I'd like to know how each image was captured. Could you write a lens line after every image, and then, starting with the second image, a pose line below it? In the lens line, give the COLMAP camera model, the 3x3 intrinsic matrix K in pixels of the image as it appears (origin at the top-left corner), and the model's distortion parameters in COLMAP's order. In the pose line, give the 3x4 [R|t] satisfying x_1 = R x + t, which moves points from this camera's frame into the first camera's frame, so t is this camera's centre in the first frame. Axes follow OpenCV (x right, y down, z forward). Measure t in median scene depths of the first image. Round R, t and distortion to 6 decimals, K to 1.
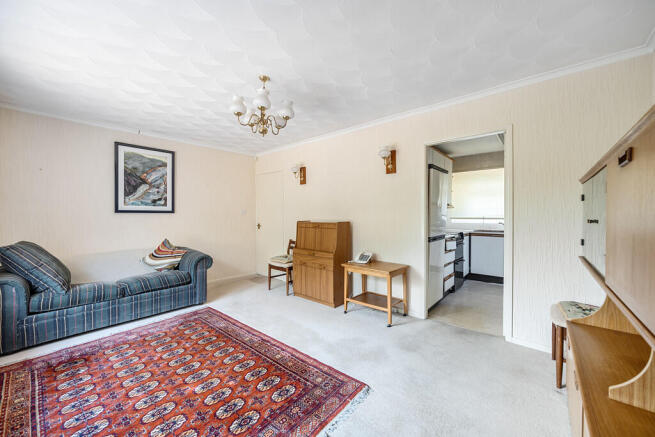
lens RADIAL K [[226.7, 0, 333.8], [0, 226.7, 219.0], [0, 0, 1]] dist [-0.011278, -0.000071]
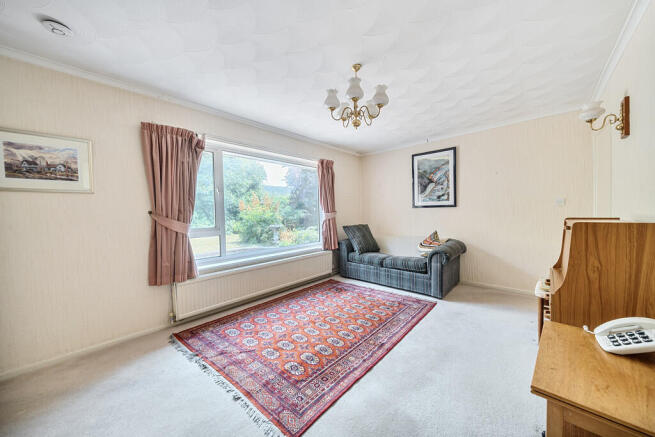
lens RADIAL K [[225.1, 0, 329.8], [0, 225.1, 219.1], [0, 0, 1]] dist [-0.003309, -0.000251]
pose [[0.009376, 0.035182, -0.999337, 0.403732], [0.002035, 0.999378, 0.035203, -0.010090], [0.999954, -0.002364, 0.009299, 0.529530]]
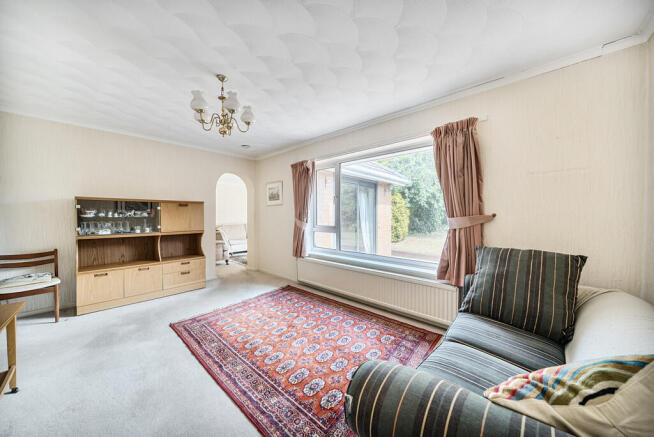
lens RADIAL K [[224.7, 0, 329.3], [0, 224.7, 219.1], [0, 0, 1]] dist [-0.003309, -0.000251]
pose [[-0.999700, 0.002122, -0.024421, -0.457280], [0.001326, 0.999468, 0.032575, -0.019385], [0.024477, 0.032533, -0.999171, 1.223318]]
